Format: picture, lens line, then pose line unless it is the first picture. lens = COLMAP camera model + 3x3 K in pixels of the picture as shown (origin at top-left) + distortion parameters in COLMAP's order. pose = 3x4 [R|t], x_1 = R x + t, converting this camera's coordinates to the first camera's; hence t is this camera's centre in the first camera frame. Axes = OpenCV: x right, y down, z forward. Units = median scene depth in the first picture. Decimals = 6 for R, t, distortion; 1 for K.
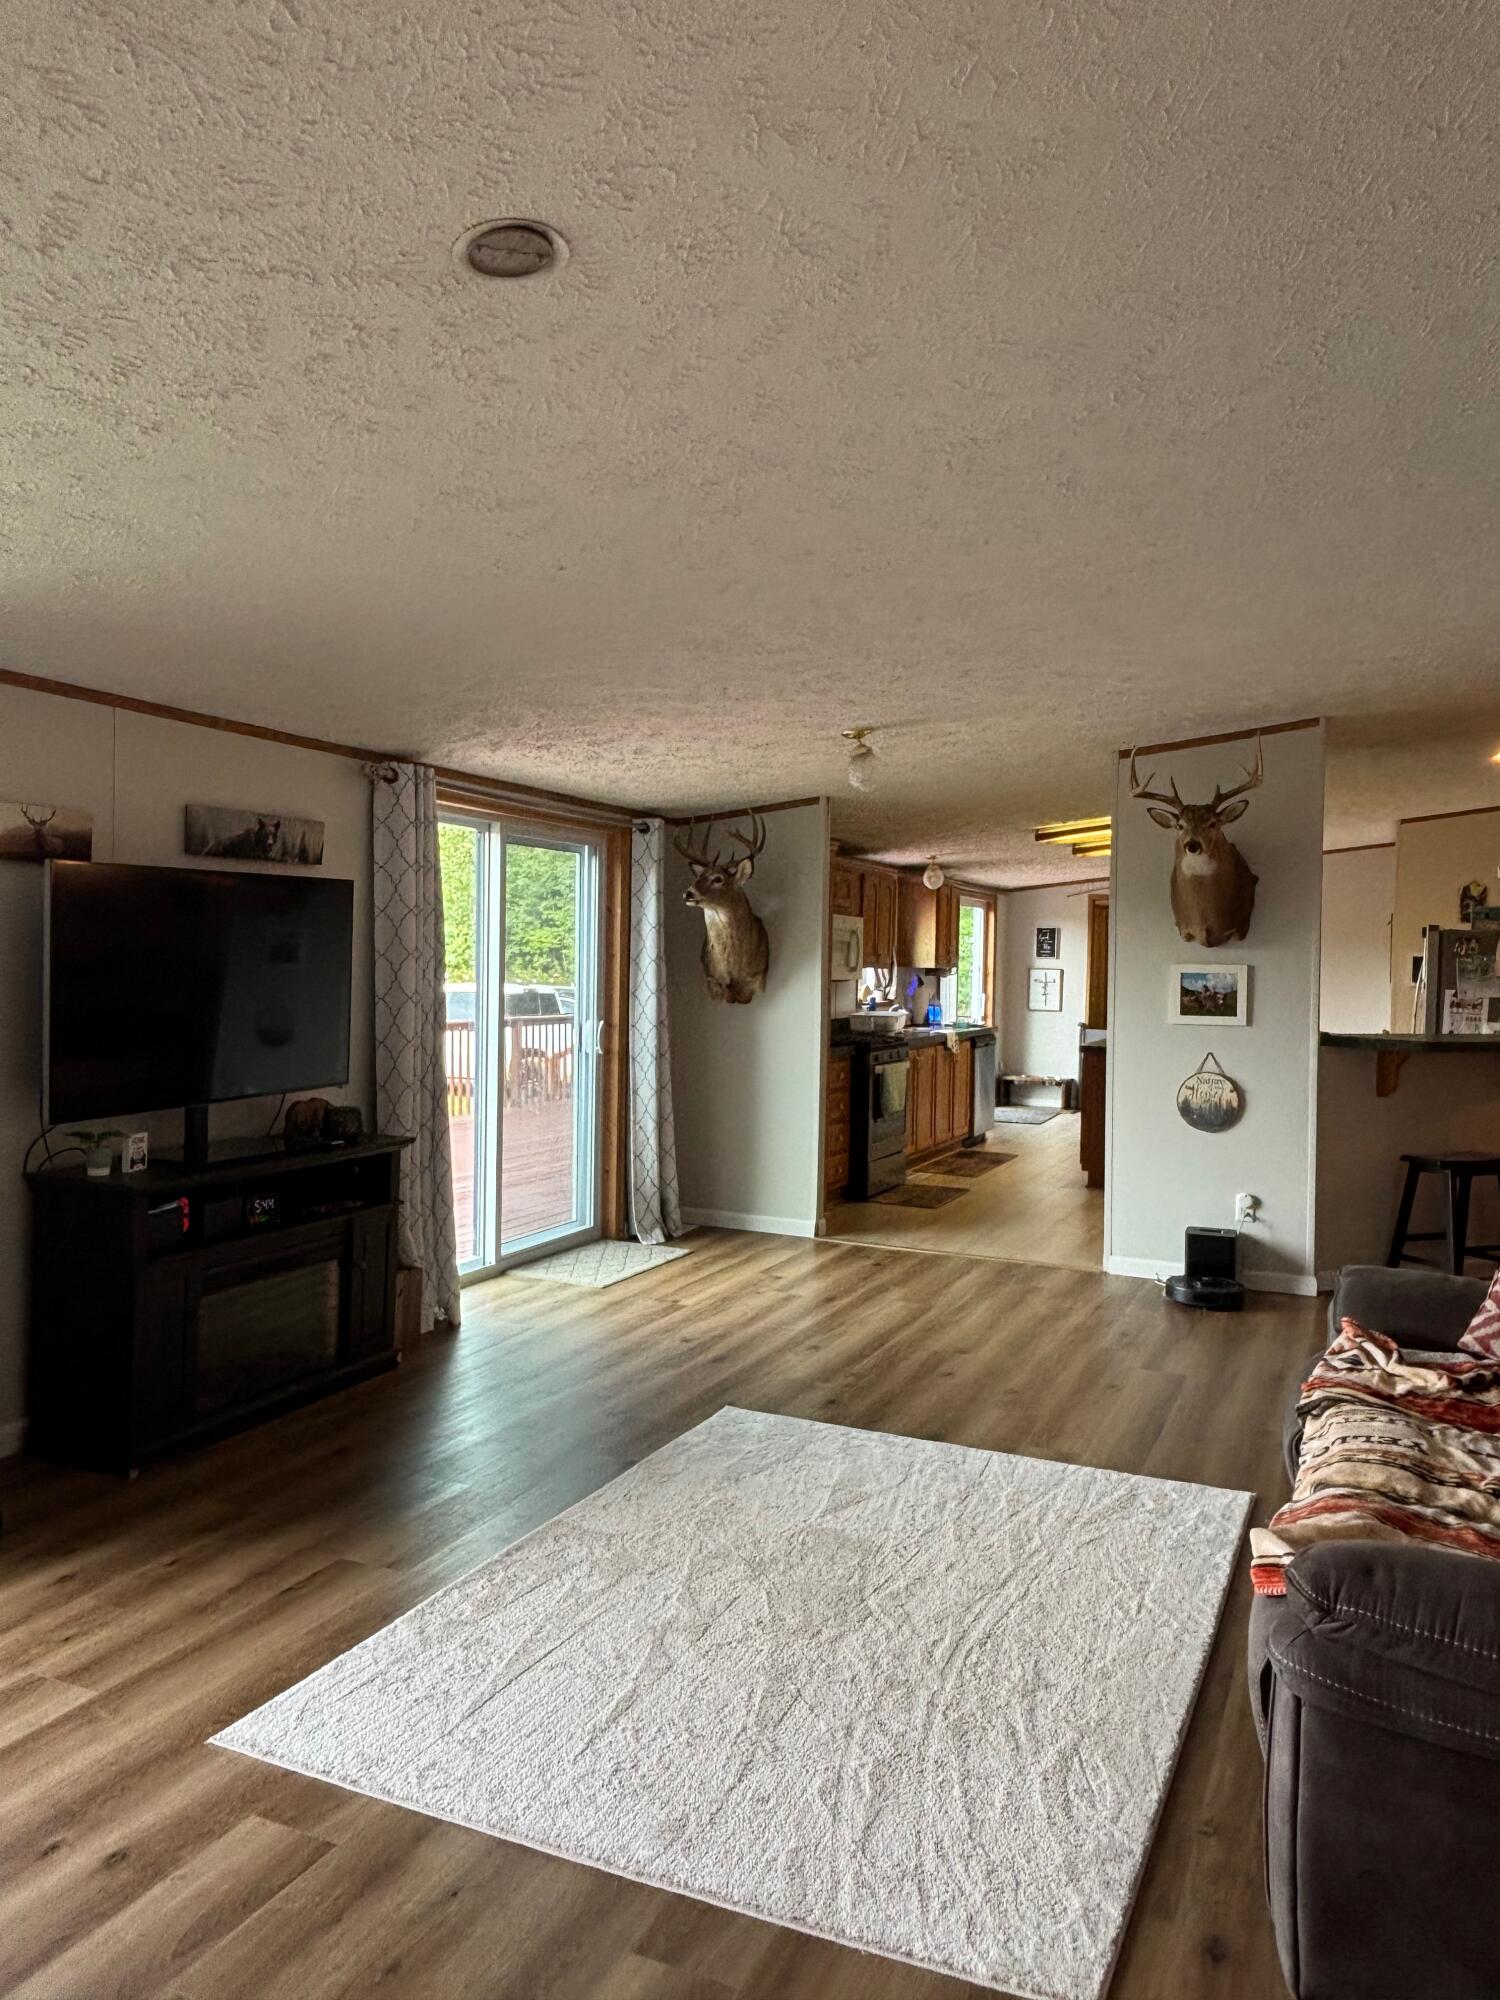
lens RADIAL K [[1452.6, 0, 766.2], [0, 1452.6, 993.9], [0, 0, 1]] dist [0.007120, -0.043516]
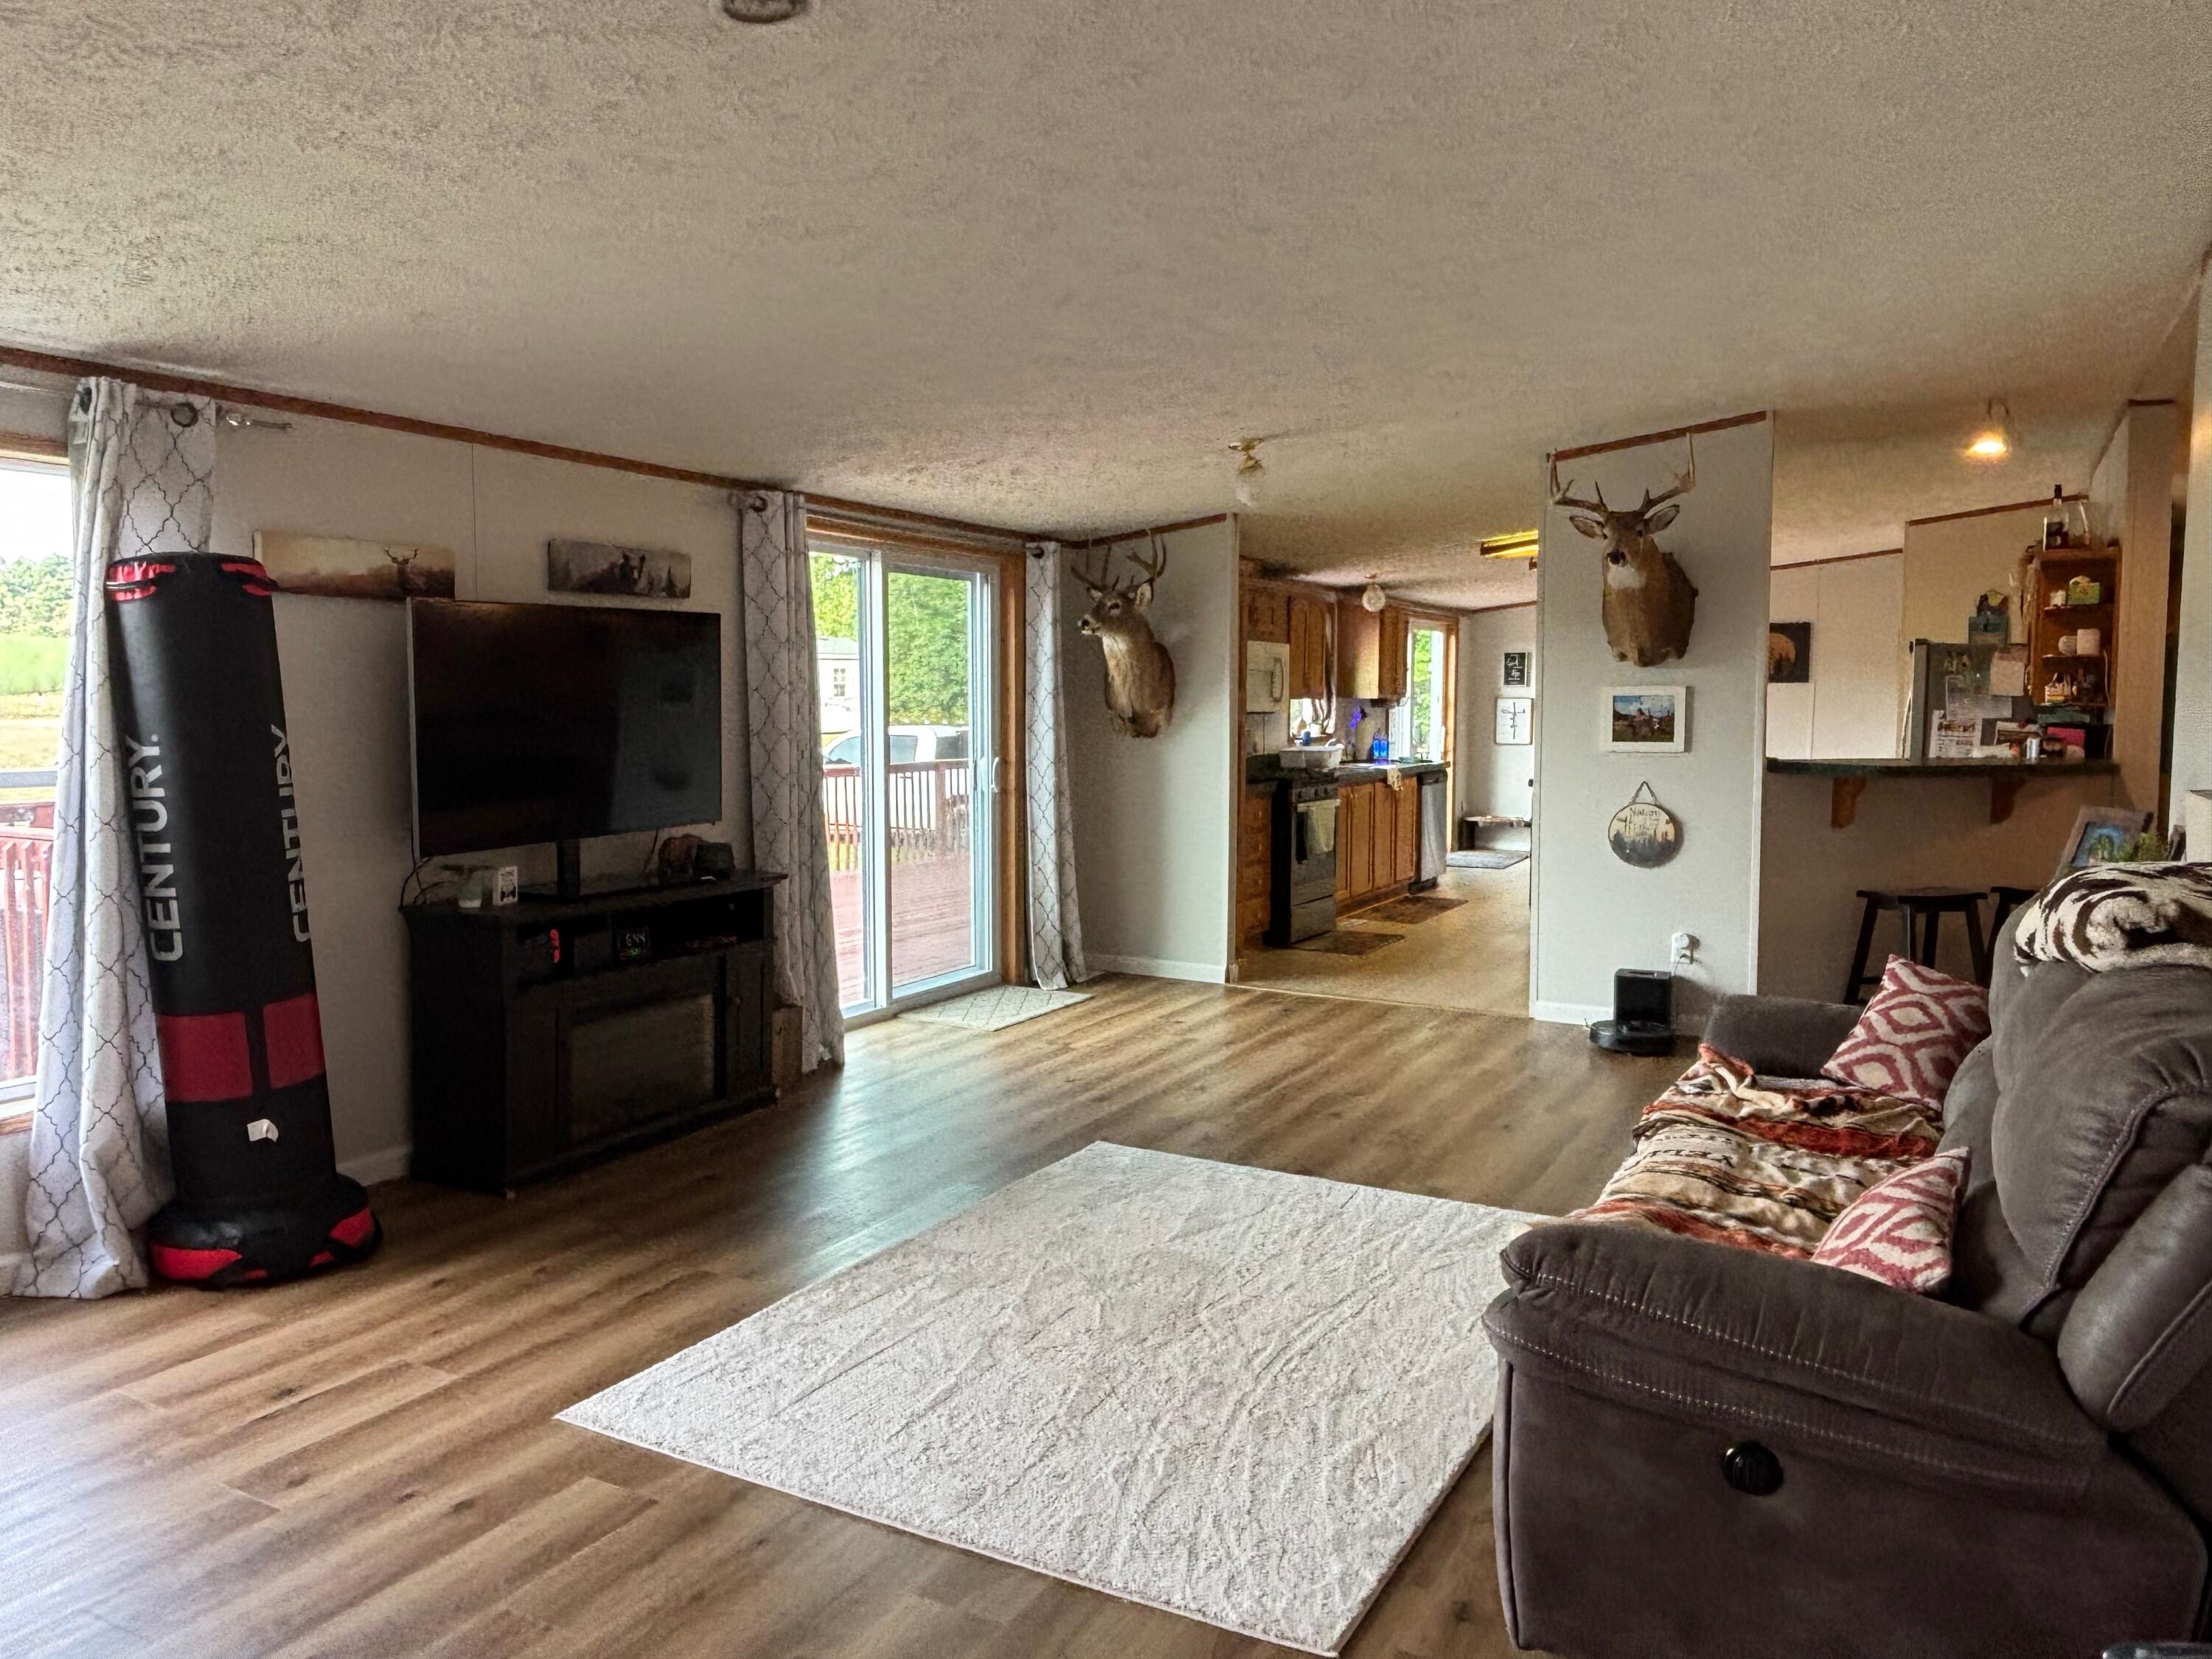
lens RADIAL K [[1606.6, 0, 1091.5], [0, 1606.6, 824.2], [0, 0, 1]] dist [0.007120, -0.043516]
pose [[0.995551, -0.009687, -0.093725, 0.075284], [0.014812, 0.998424, 0.054135, 0.010373], [0.093053, -0.055283, 0.994125, -0.074712]]
